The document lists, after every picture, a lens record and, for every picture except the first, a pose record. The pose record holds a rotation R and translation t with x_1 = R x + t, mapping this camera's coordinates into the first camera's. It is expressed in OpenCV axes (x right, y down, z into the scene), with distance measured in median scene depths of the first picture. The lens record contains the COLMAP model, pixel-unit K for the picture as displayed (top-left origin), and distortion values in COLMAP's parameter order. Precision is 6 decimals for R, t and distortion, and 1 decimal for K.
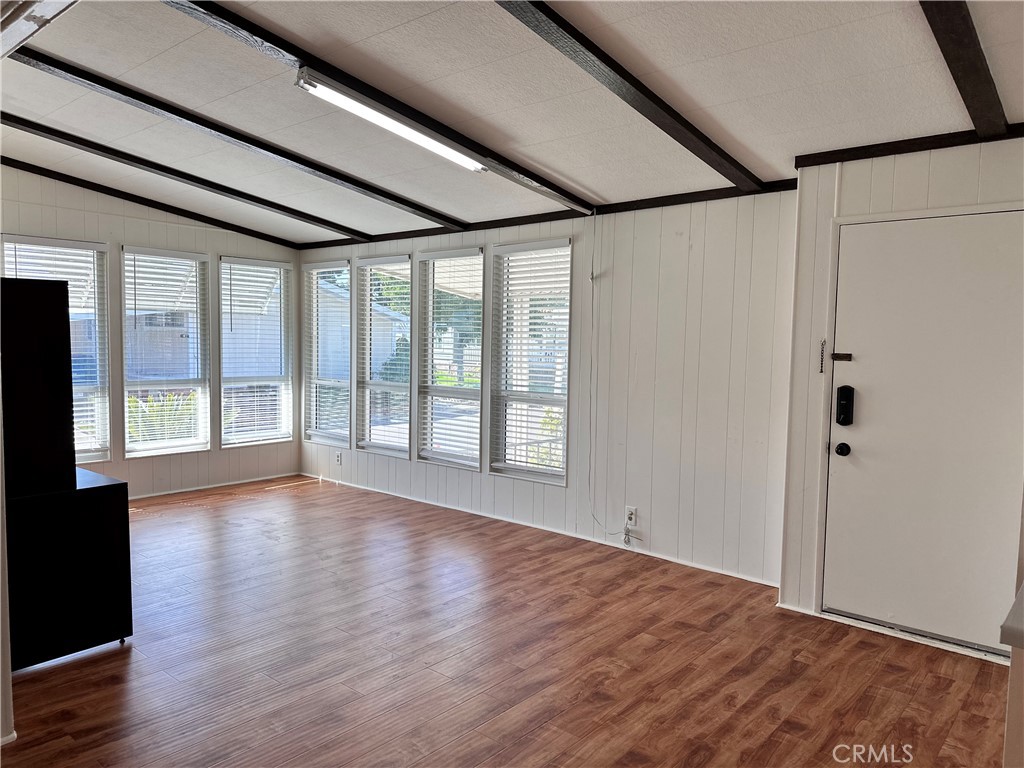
lens RADIAL K [[723.6, 0, 516.9], [0, 723.6, 376.6], [0, 0, 1]] dist [0.052718, -0.048131]
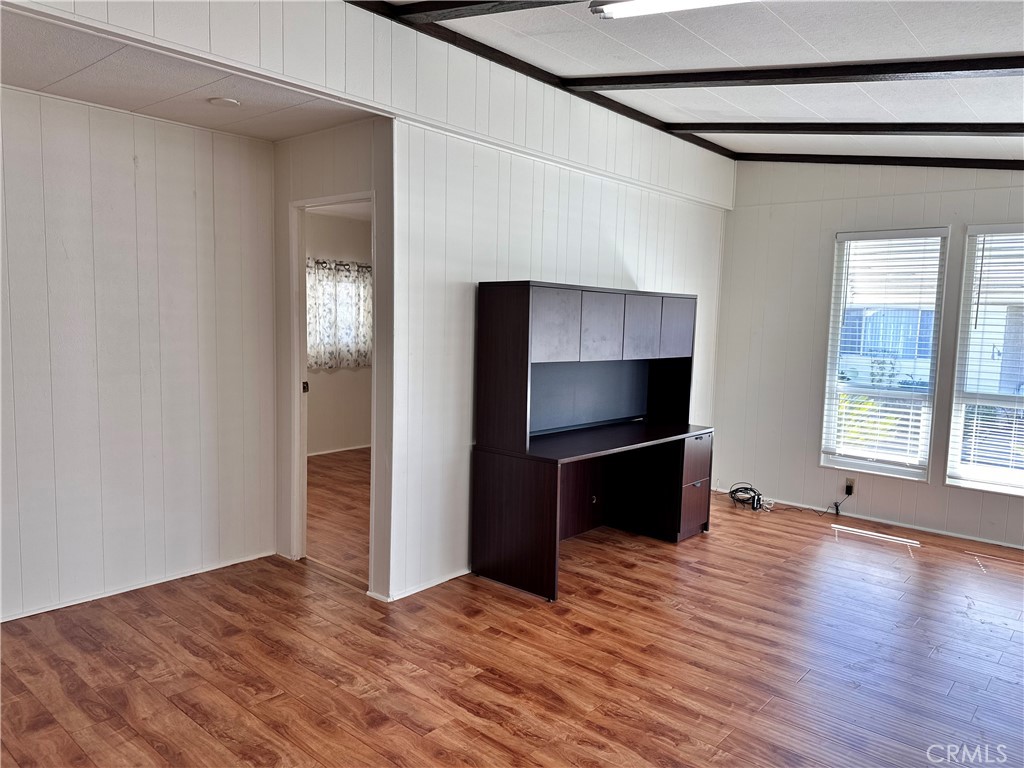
lens RADIAL K [[723.6, 0, 519.5], [0, 723.6, 385.6], [0, 0, 1]] dist [0.052718, -0.048131]
pose [[-0.009125, 0.077607, -0.996942, 0.371048], [-0.083191, 0.993469, 0.078098, -0.030927], [0.996492, 0.083650, -0.002610, 0.641033]]
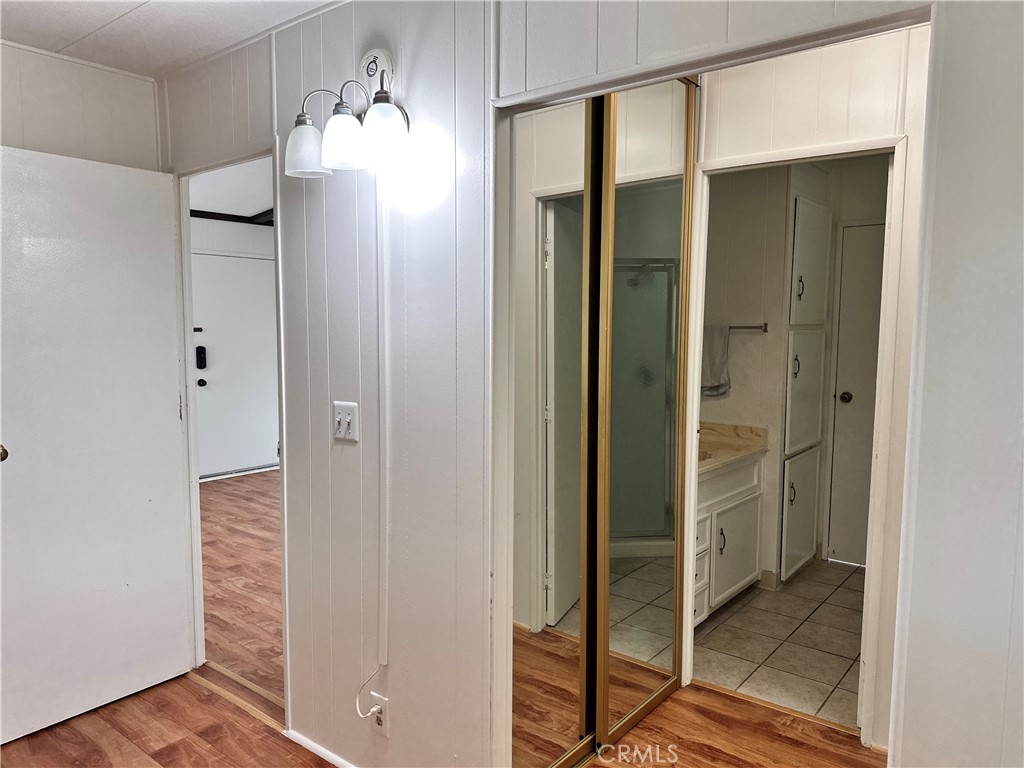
lens RADIAL K [[723.6, 0, 503.7], [0, 723.6, 381.6], [0, 0, 1]] dist [0.052718, -0.048131]
pose [[-0.016558, -0.100570, 0.994792, -0.990751], [0.053605, 0.993408, 0.101322, -0.031287], [-0.998425, 0.055004, -0.011058, 0.233001]]
